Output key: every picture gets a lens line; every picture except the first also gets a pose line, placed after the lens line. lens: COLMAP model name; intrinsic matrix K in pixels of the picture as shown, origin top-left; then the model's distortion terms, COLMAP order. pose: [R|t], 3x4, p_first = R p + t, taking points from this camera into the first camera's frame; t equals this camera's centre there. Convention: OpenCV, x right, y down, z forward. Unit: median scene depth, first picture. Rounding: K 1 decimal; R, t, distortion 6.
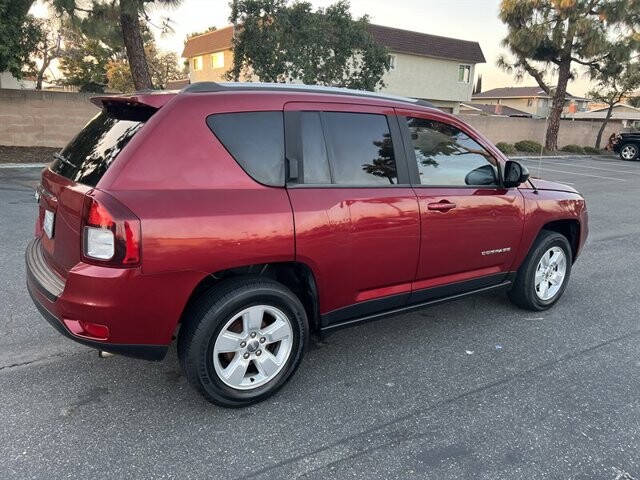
lens RADIAL K [[472.4, 0, 321.0], [0, 472.4, 244.1], [0, 0, 1]] dist [0.018314, -0.017339]
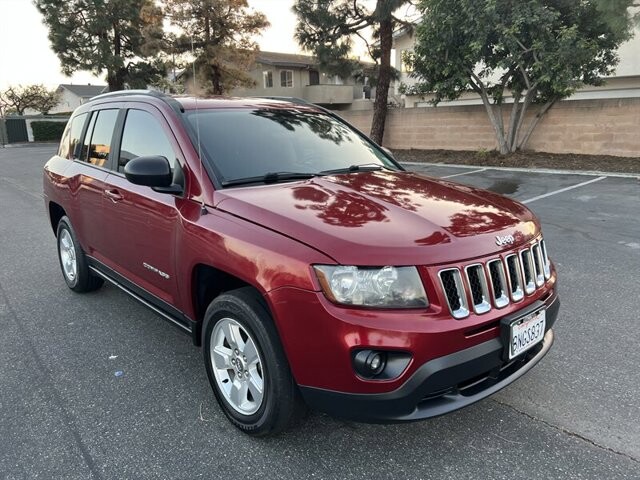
lens RADIAL K [[472.4, 0, 324.0], [0, 472.4, 240.6], [0, 0, 1]] dist [0.018314, -0.017339]
pose [[0.150979, 0.193148, -0.969484, 1.298857], [-0.228355, 0.961015, 0.155899, -0.241240], [0.961800, 0.197849, 0.189199, 1.243027]]
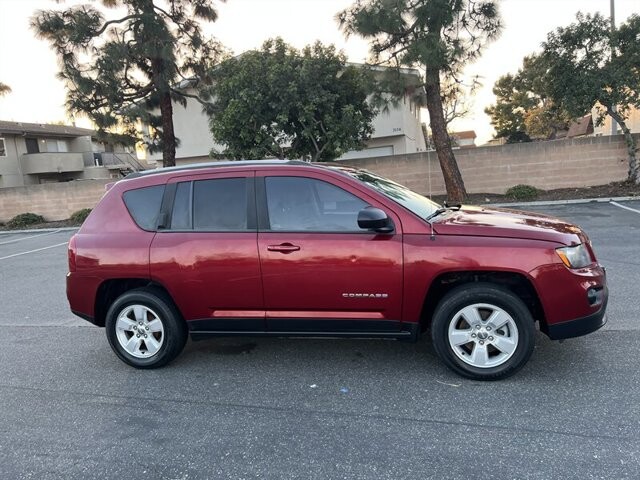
lens RADIAL K [[472.4, 0, 321.2], [0, 472.4, 240.4], [0, 0, 1]] dist [0.018314, -0.017339]
pose [[0.661066, 0.012672, -0.750220, 1.179983], [-0.086240, 0.994514, -0.059193, -0.037372], [0.745355, 0.103829, 0.658533, 0.297520]]
